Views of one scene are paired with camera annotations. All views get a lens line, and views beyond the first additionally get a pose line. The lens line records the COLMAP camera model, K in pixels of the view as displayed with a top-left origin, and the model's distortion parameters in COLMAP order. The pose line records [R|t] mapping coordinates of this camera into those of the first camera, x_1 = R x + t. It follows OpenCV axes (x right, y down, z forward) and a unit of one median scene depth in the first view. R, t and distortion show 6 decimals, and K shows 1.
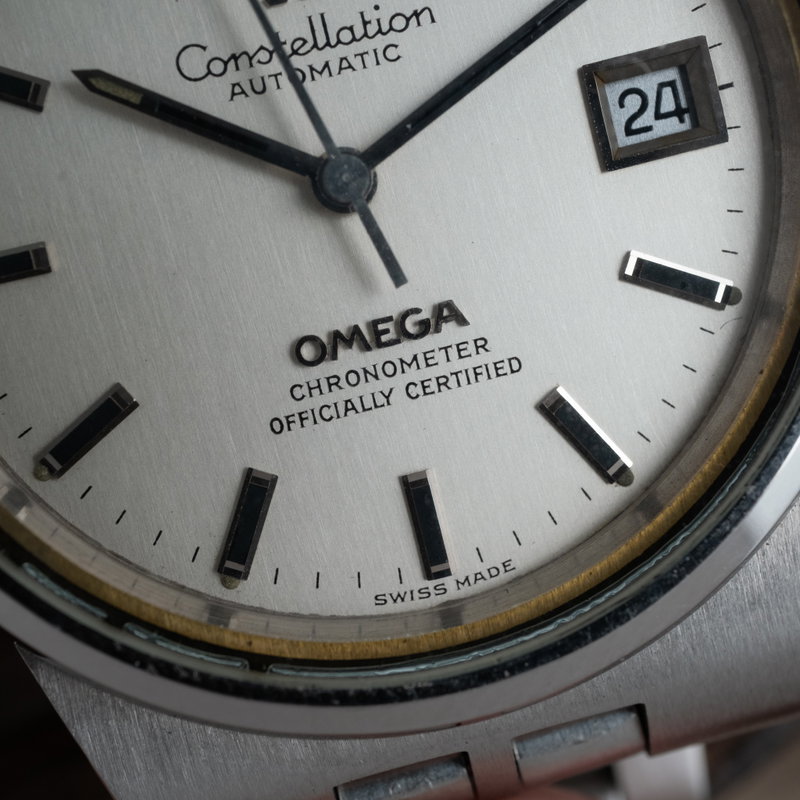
lens RADIAL K [[1441.4, 0, 399.2], [0, 1441.4, 393.4], [0, 0, 1]] dist [0.052394, 0.000000]
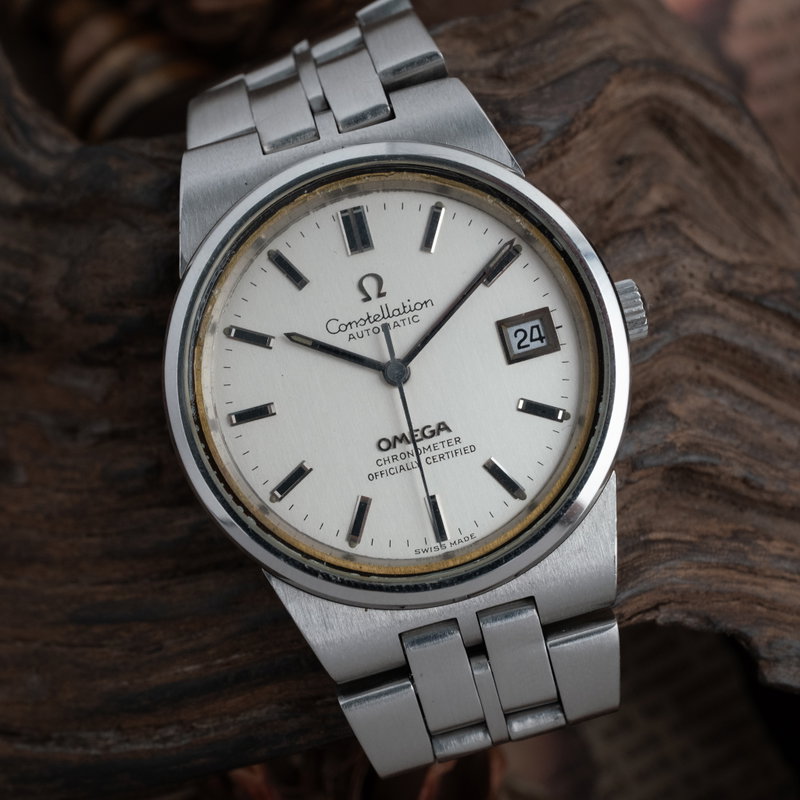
lens RADIAL K [[1441.4, 0, 418.7], [0, 1441.4, 399.0], [0, 0, 1]] dist [0.052394, 0.000000]
pose [[0.996315, -0.034203, -0.078657, 0.179572], [0.024419, 0.992211, -0.122154, 0.183203], [0.082222, 0.119784, 0.989389, -1.315356]]
